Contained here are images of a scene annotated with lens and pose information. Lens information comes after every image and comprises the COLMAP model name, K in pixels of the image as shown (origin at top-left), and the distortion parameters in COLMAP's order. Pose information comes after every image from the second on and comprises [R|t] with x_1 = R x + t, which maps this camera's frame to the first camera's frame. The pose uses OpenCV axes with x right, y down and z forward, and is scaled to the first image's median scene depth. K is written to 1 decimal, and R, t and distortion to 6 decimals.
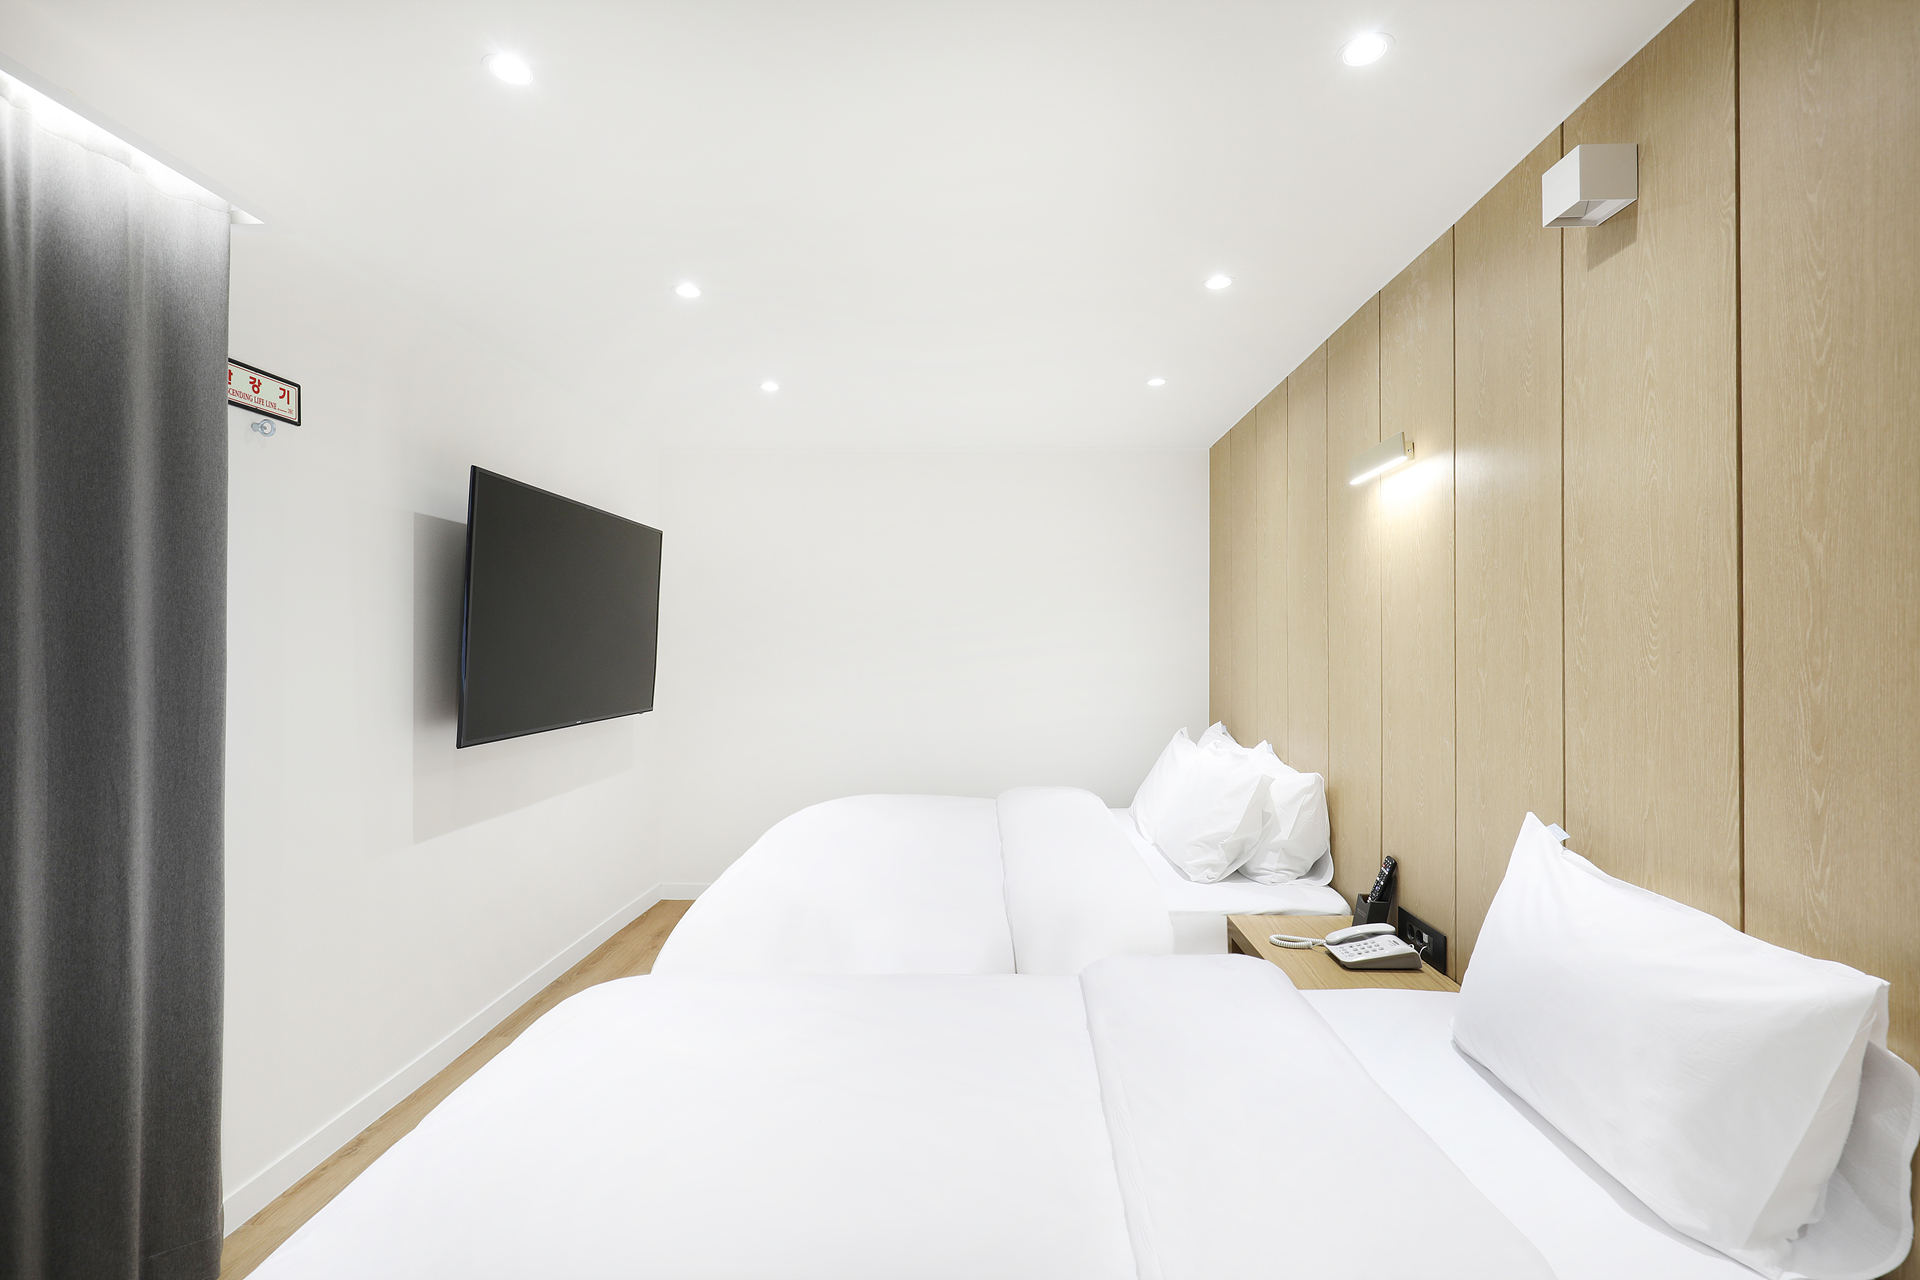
lens RADIAL K [[869.9, 0, 960.0], [0, 869.9, 640.0], [0, 0, 1]] dist [0.004854, 0.000285]
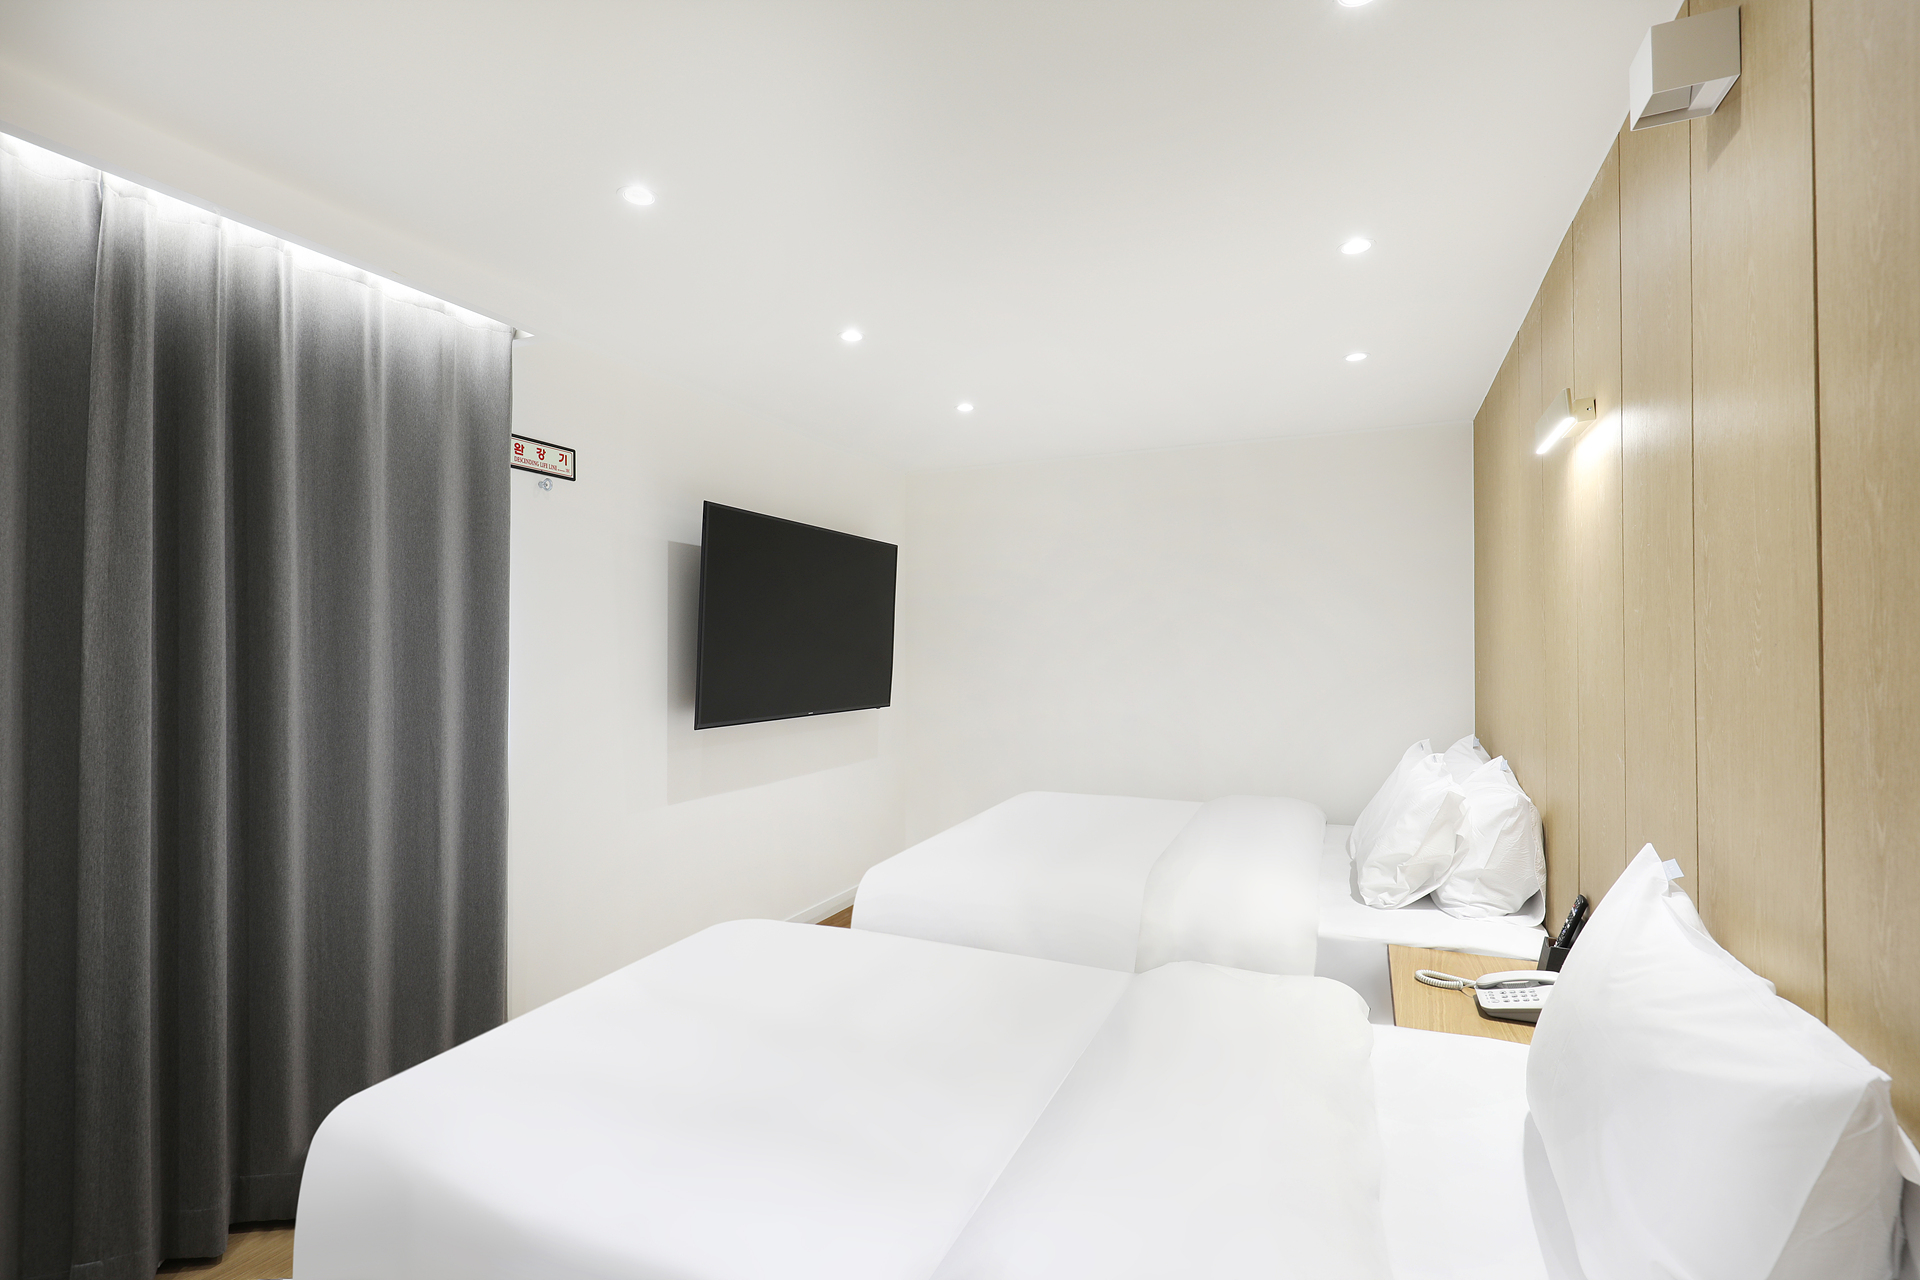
lens RADIAL K [[869.9, 0, 960.0], [0, 869.9, 640.0], [0, 0, 1]] dist [0.004854, 0.000285]
pose [[0.924626, -0.005888, -0.380831, 0.366298], [0.003355, 0.999968, -0.007314, 0.010958], [0.380861, 0.005485, 0.924616, -0.001339]]
